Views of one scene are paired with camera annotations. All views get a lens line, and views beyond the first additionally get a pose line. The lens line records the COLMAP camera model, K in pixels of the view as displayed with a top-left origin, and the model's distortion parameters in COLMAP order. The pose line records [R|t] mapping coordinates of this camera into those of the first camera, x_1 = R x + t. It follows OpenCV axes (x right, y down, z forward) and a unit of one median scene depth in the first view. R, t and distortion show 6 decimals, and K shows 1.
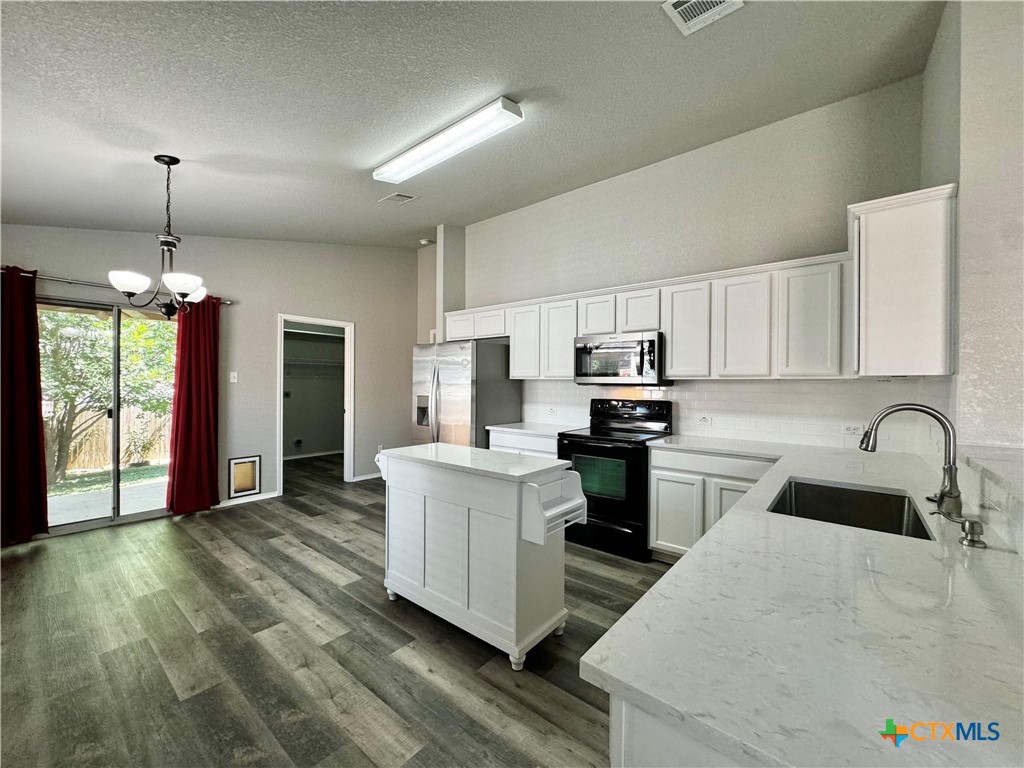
lens RADIAL K [[410.2, 0, 512.0], [0, 410.2, 384.0], [0, 0, 1]] dist [0.000804, 0.000360]
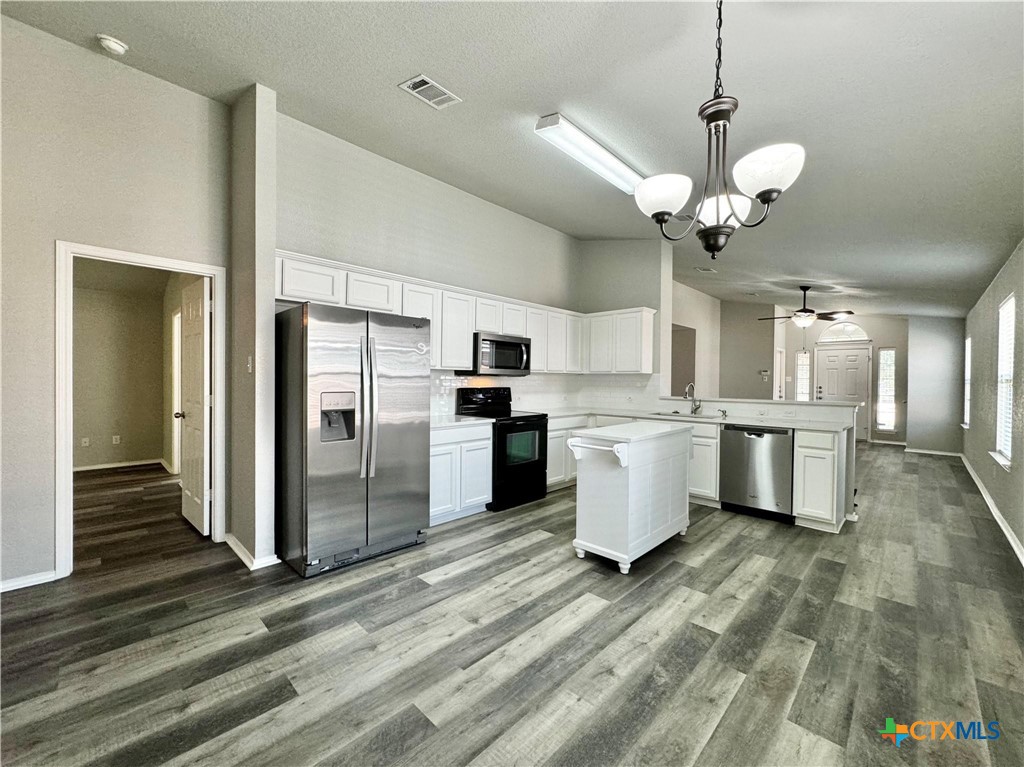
lens RADIAL K [[410.2, 0, 512.0], [0, 410.2, 383.5], [0, 0, 1]] dist [0.000804, 0.000360]
pose [[0.092130, -0.017728, 0.995589, -1.072613], [-0.011302, 0.999758, 0.018848, 0.001665], [-0.995683, -0.012989, 0.091907, 0.925405]]
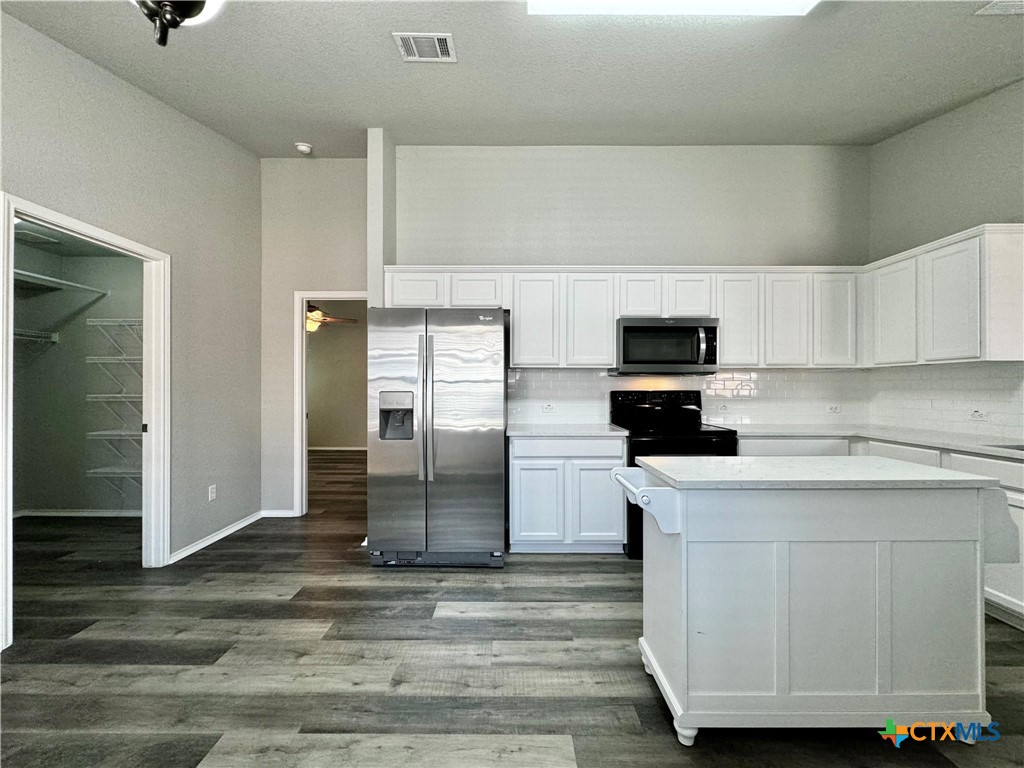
lens RADIAL K [[412.4, 0, 514.2], [0, 412.4, 385.9], [0, 0, 1]] dist [-0.000515, -0.000088]
pose [[0.774324, -0.006502, 0.632755, -0.633248], [0.005765, 0.999978, 0.003221, 0.026164], [-0.632763, 0.001153, 0.774345, 0.546314]]
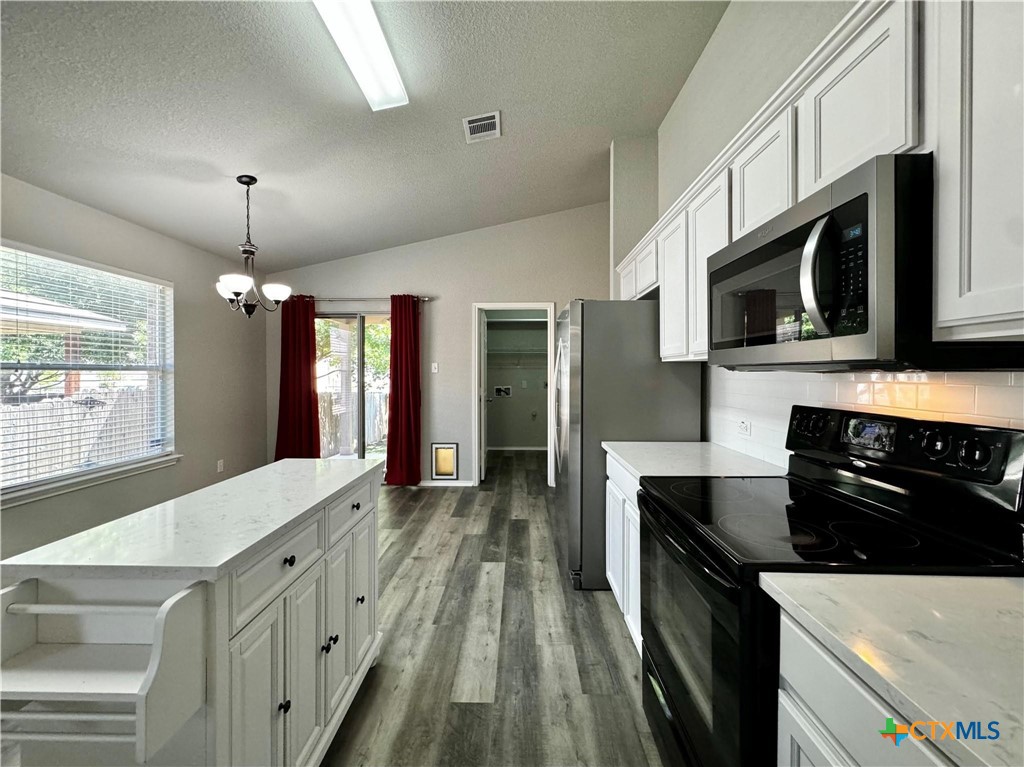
lens RADIAL K [[416.8, 0, 511.0], [0, 416.8, 380.3], [0, 0, 1]] dist [-0.001572, -0.000049]
pose [[0.614038, 0.005520, -0.789257, 0.415327], [0.006353, 0.999909, 0.011936, 0.006134], [0.789251, -0.012343, 0.613947, 0.656292]]
